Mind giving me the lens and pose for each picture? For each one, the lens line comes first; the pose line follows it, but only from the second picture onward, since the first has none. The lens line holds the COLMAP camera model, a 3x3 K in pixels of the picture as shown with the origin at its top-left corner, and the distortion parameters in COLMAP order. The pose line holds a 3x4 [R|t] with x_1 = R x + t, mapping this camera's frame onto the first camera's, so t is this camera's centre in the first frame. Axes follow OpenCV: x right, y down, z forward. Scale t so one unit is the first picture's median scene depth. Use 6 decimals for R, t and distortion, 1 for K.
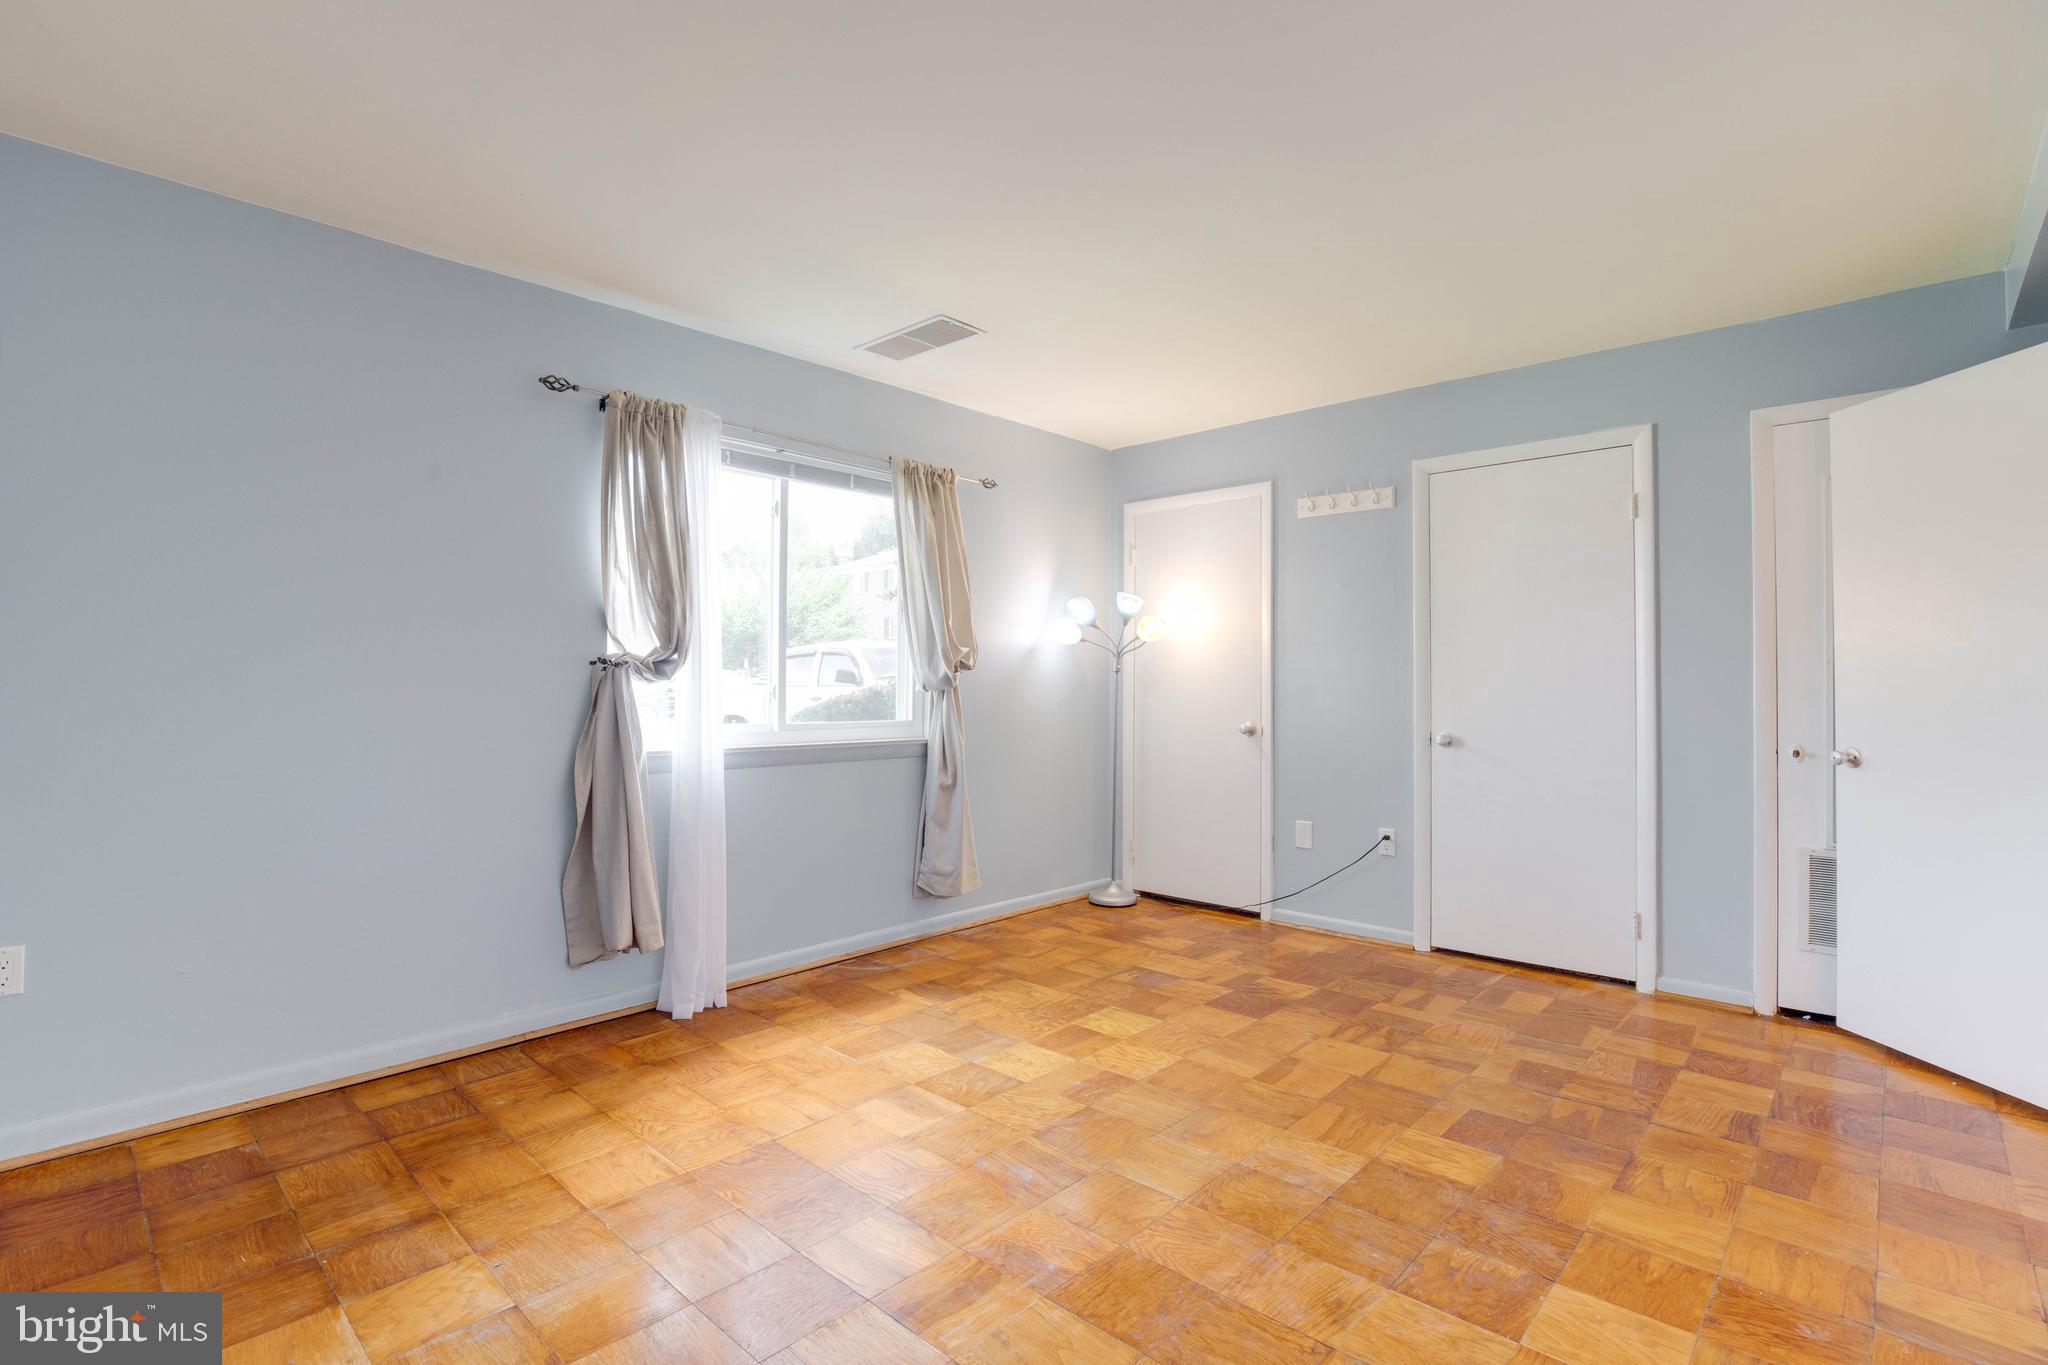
lens RADIAL K [[961.5, 0, 1044.0], [0, 961.5, 661.9], [0, 0, 1]] dist [-0.042502, 0.009391]
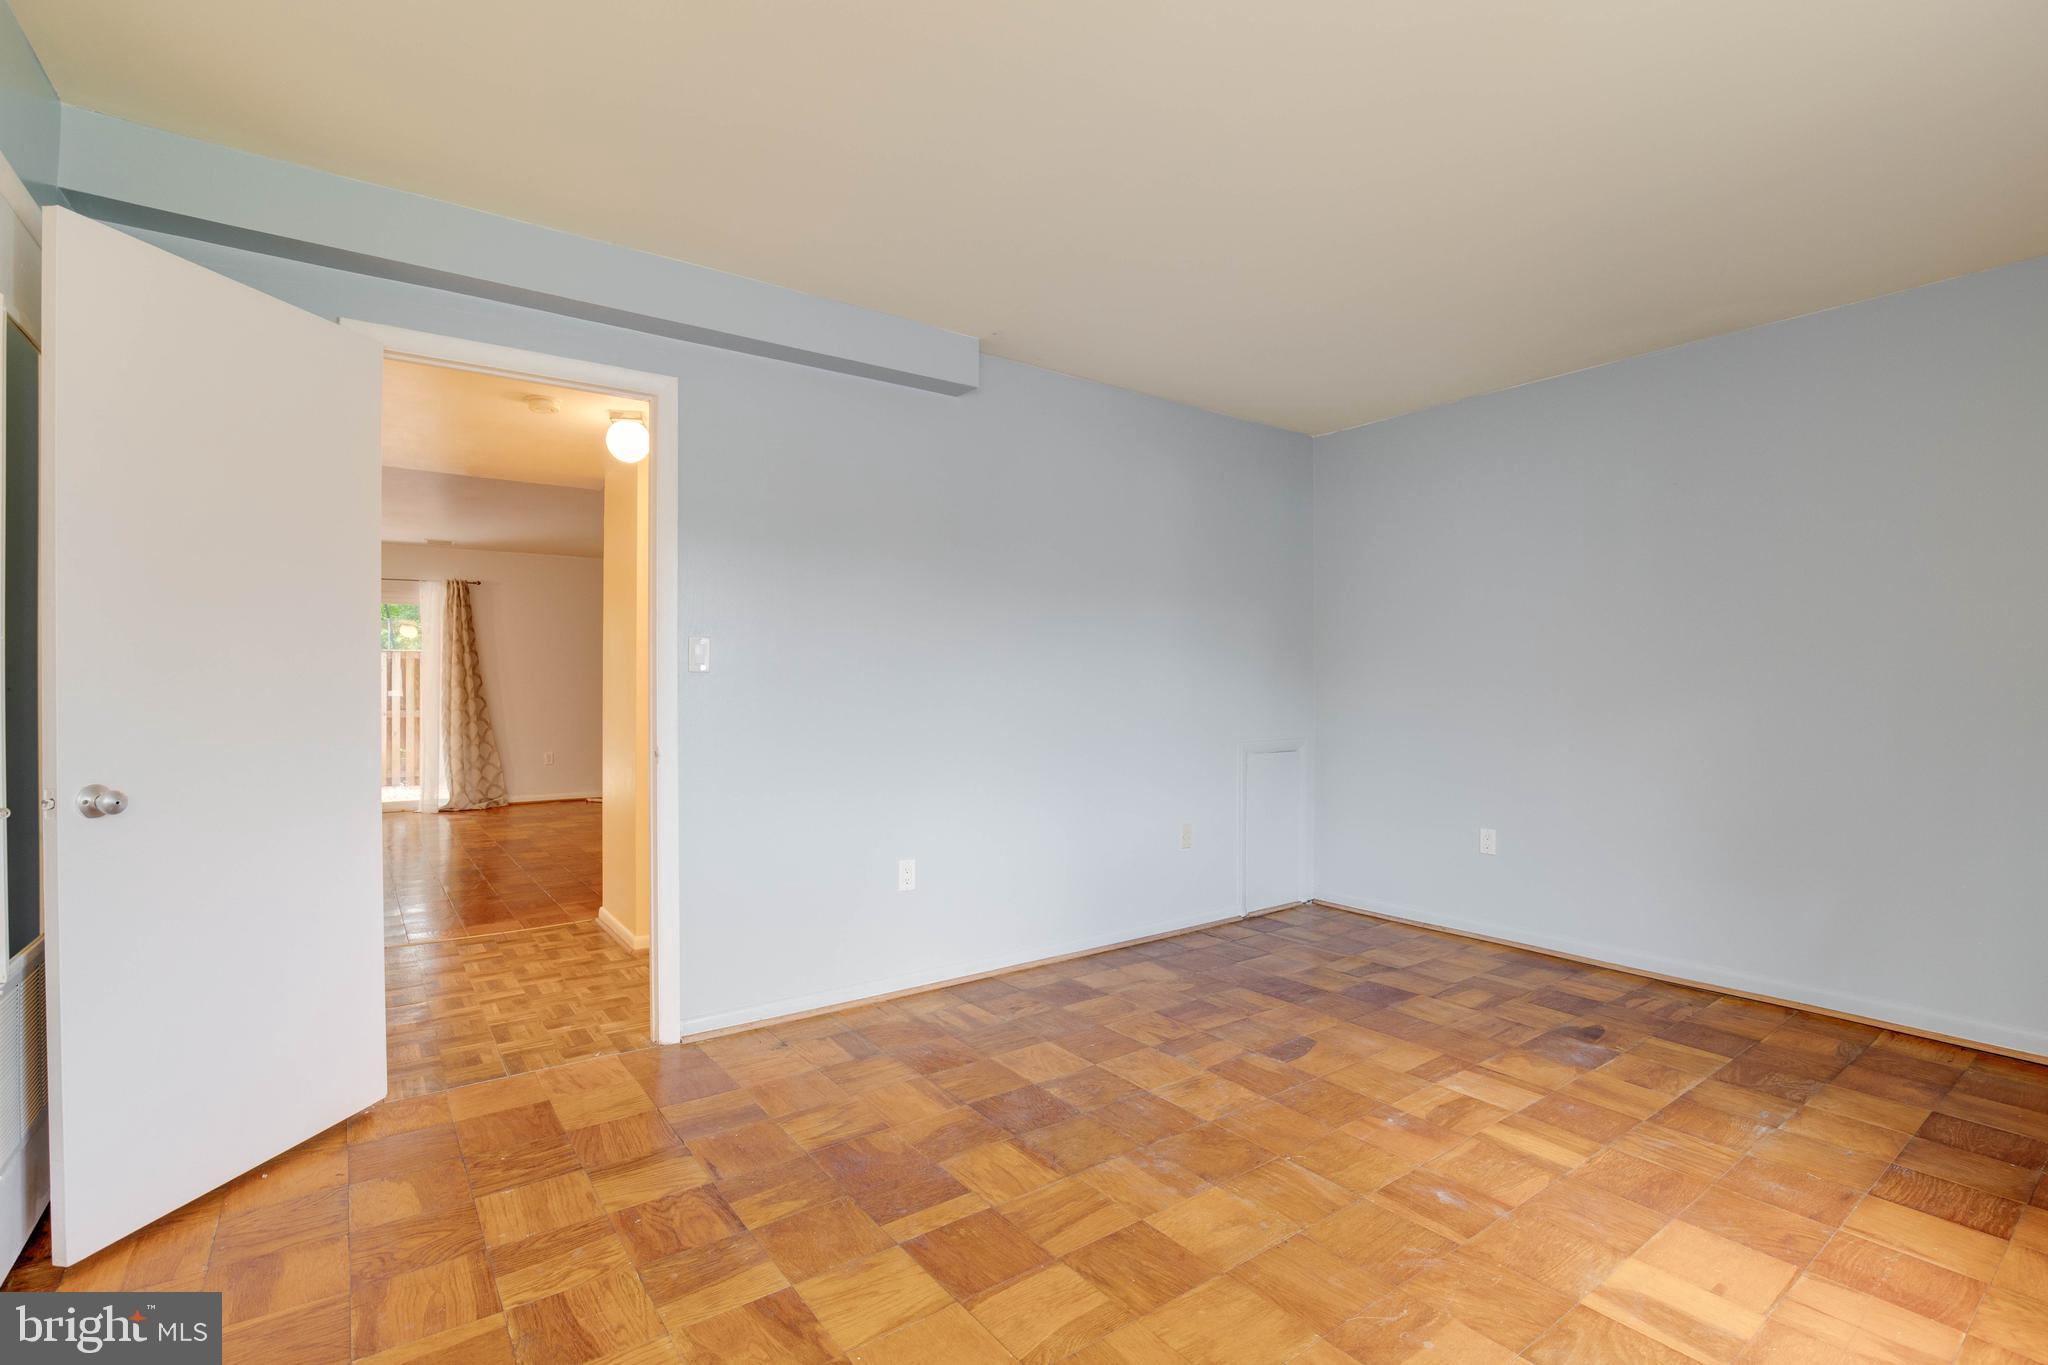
lens RADIAL K [[949.4, 0, 1013.8], [0, 949.4, 706.8], [0, 0, 1]] dist [-0.031530, 0.002244]
pose [[-0.977167, -0.009221, 0.212275, 0.137539], [-0.008943, 0.999957, 0.002269, 0.028368], [-0.212286, 0.000319, -0.977207, 1.315259]]
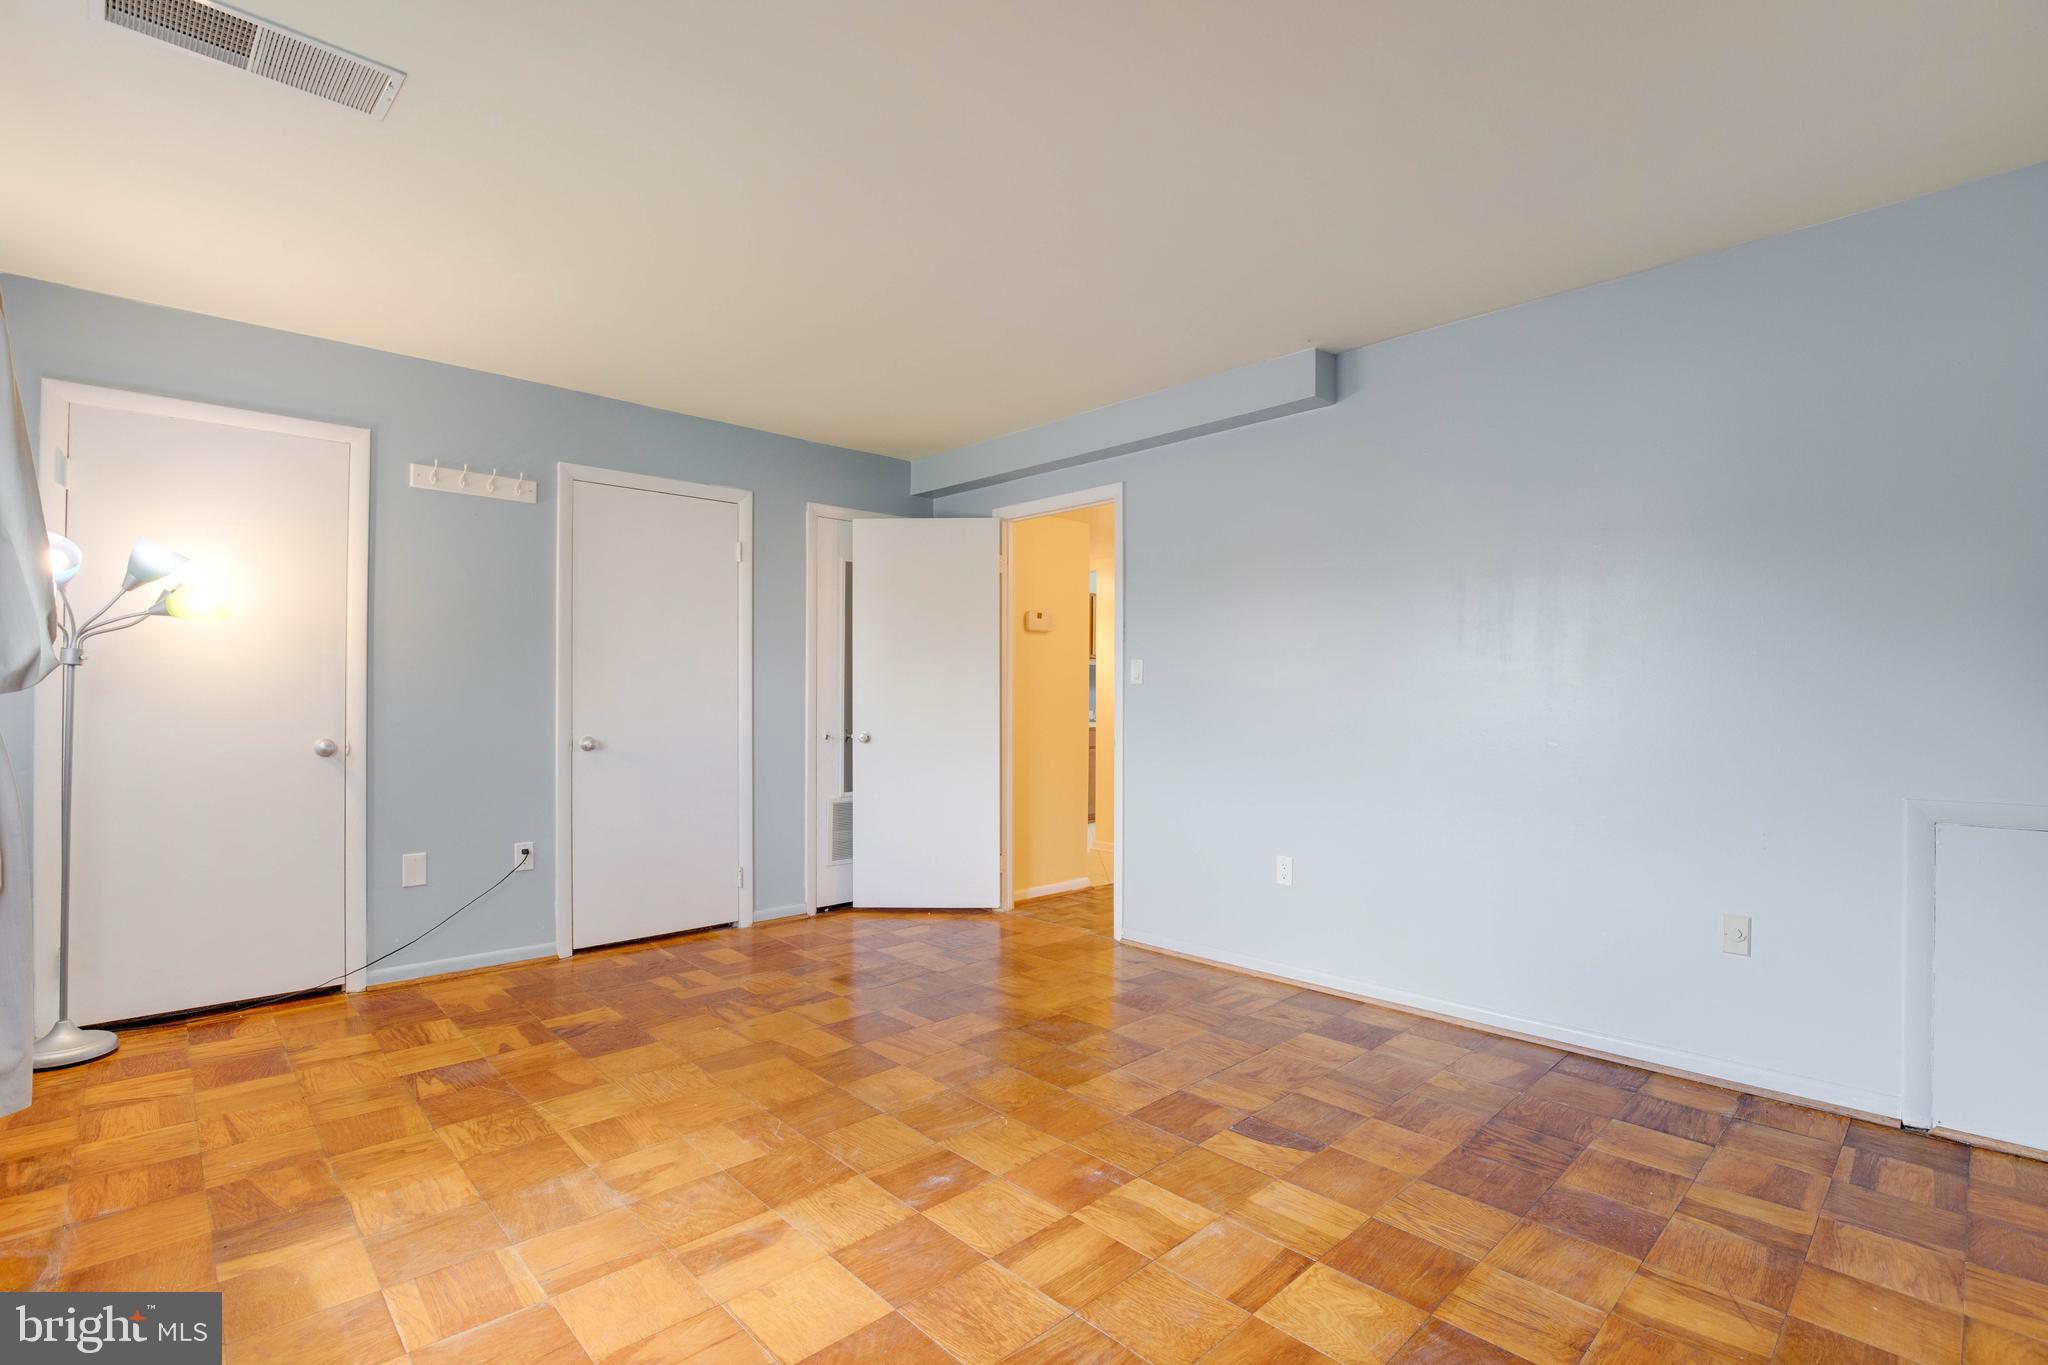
lens RADIAL K [[926.8, 0, 1017.1], [0, 926.8, 696.9], [0, 0, 1]] dist [-0.029447, 0.000871]
pose [[0.078212, -0.003863, 0.996929, -0.635638], [-0.027270, 0.999610, 0.006013, 0.014497], [-0.996564, -0.027657, 0.078076, 0.558724]]
